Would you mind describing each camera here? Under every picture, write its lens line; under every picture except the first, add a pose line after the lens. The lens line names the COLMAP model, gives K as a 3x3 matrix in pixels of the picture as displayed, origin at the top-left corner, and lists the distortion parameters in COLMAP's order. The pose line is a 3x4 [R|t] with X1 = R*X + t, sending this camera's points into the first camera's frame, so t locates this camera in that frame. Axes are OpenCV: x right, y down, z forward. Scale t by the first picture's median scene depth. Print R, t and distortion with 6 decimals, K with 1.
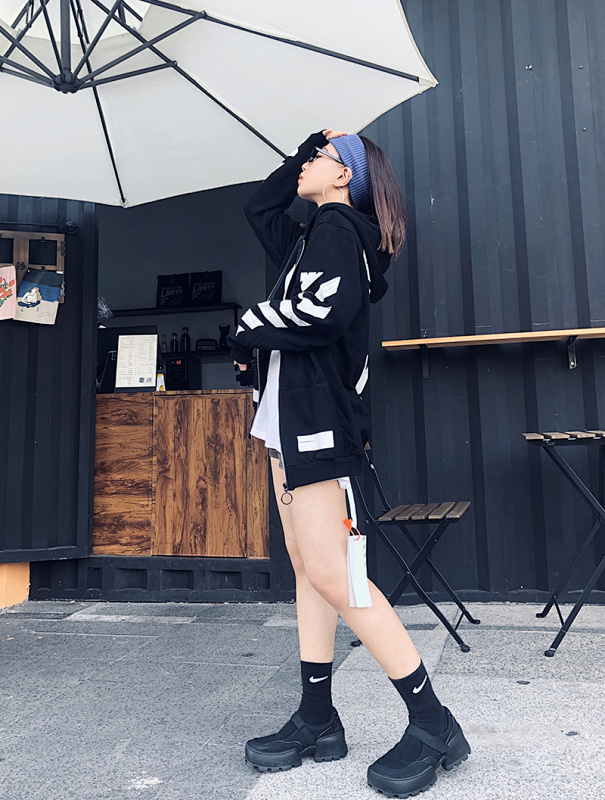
lens RADIAL K [[691.2, 0, 298.0], [0, 691.2, 326.0], [0, 0, 1]] dist [0.003432, 0.002878]
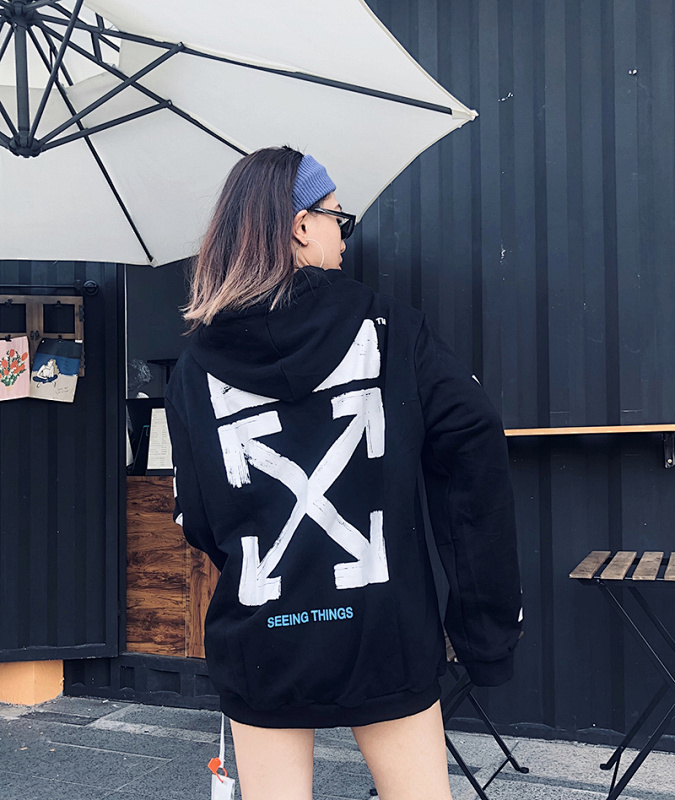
lens RADIAL K [[791.6, 0, 326.7], [0, 791.6, 434.5], [0, 0, 1]] dist [0.001977, -0.010520]
pose [[0.989978, 0.005559, -0.141114, 0.113032], [0.010374, 0.993663, 0.111917, -0.070348], [0.140842, -0.112259, 0.983647, 0.040247]]
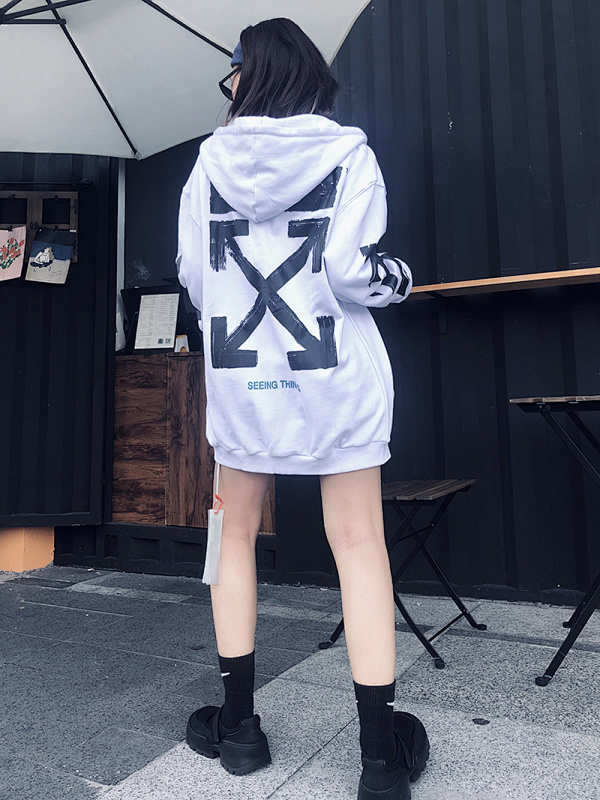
lens RADIAL K [[679.2, 0, 299.4], [0, 679.2, 303.1], [0, 0, 1]] dist [0.001351, 0.001193]
pose [[0.978234, -0.023778, -0.206138, 0.164724], [0.025931, 0.999634, 0.007751, 0.025120], [0.205878, -0.012927, 0.978492, 0.131141]]
